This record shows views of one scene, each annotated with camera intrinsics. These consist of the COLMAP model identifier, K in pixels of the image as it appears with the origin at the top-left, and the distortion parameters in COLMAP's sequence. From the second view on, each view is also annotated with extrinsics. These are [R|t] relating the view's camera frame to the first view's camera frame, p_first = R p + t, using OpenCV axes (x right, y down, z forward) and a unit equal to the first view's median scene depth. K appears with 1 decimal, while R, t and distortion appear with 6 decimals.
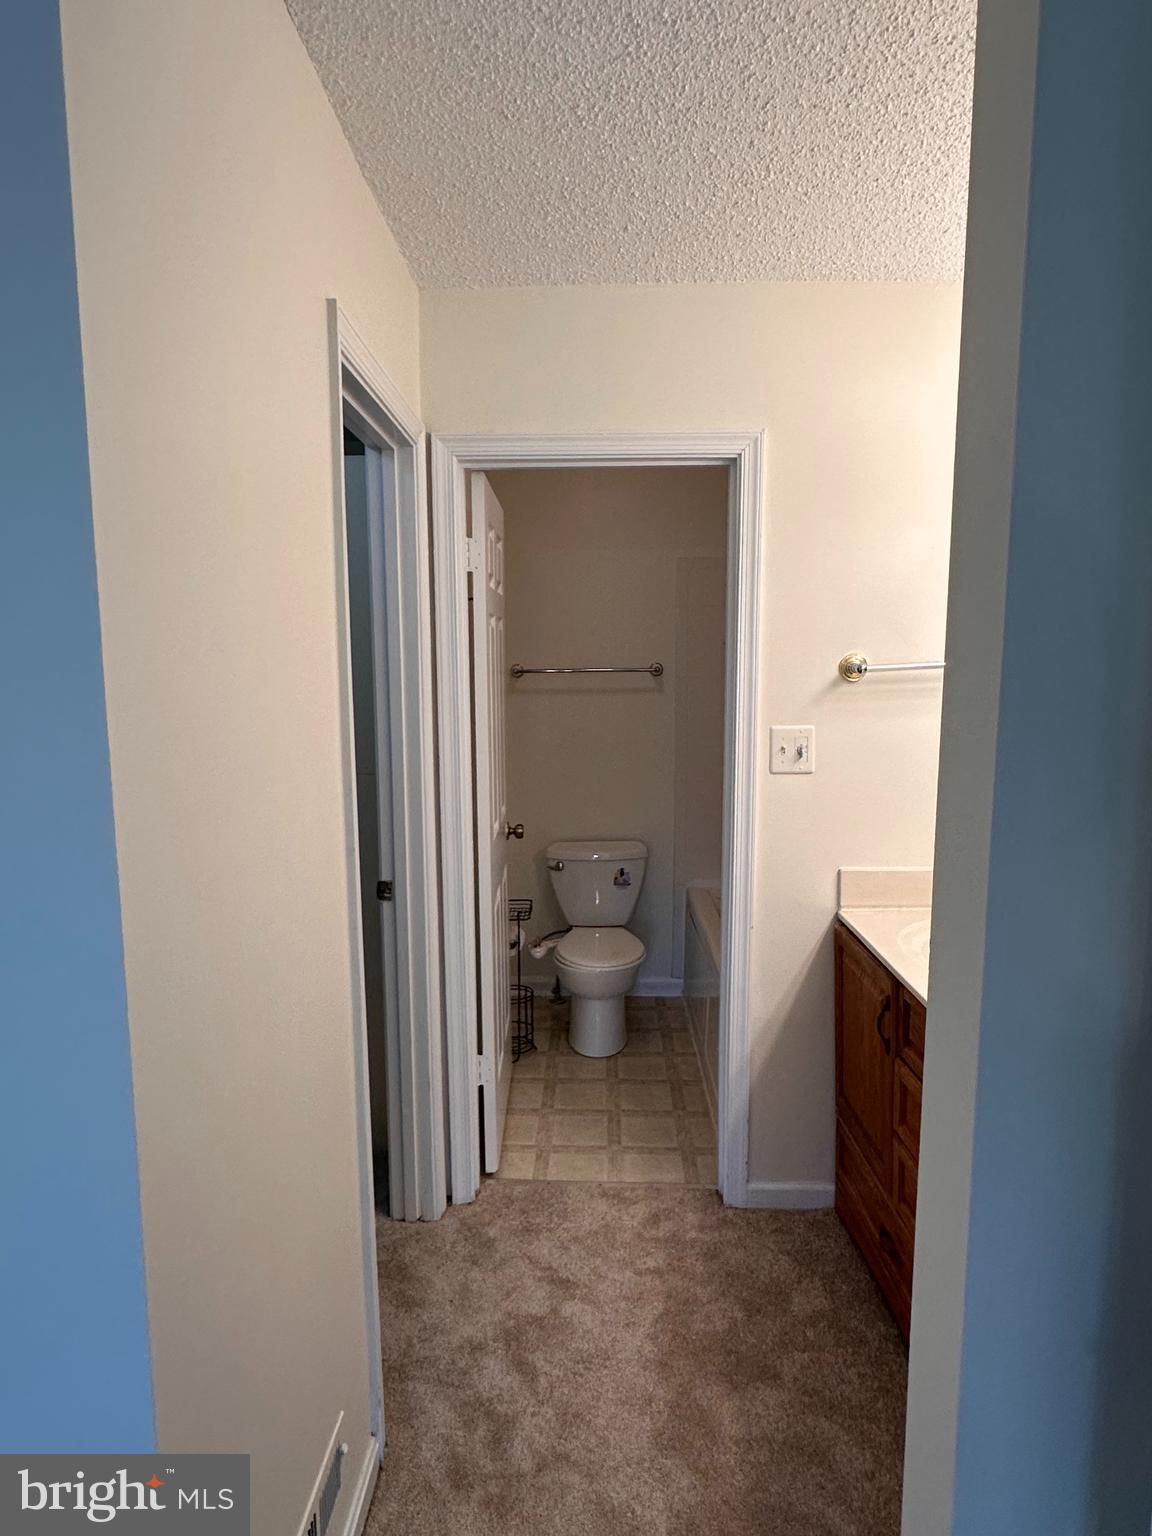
lens RADIAL K [[891.9, 0, 570.4], [0, 891.9, 772.6], [0, 0, 1]] dist [-0.002809, -0.000171]
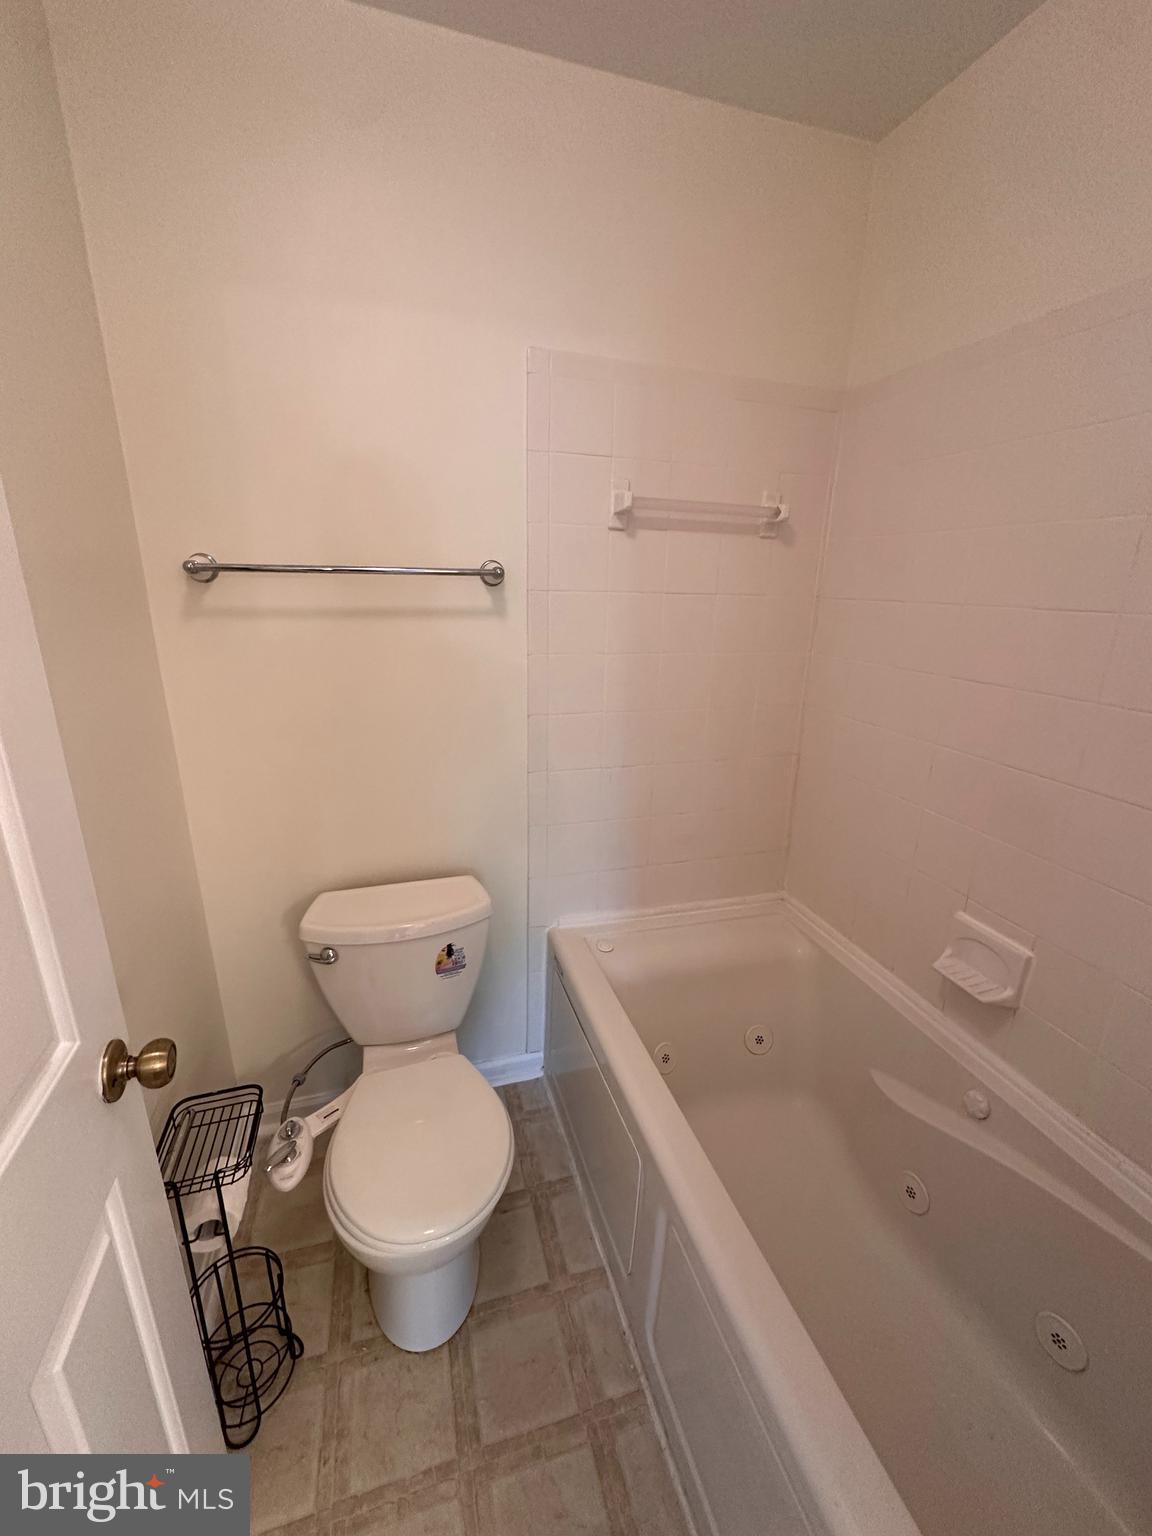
lens RADIAL K [[615.9, 0, 571.6], [0, 615.9, 769.5], [0, 0, 1]] dist [-0.006552, 0.001511]
pose [[0.950621, -0.066788, 0.303081, 0.021543], [0.015217, 0.985426, 0.169424, -0.062751], [-0.309979, -0.156446, 0.937783, 0.636087]]
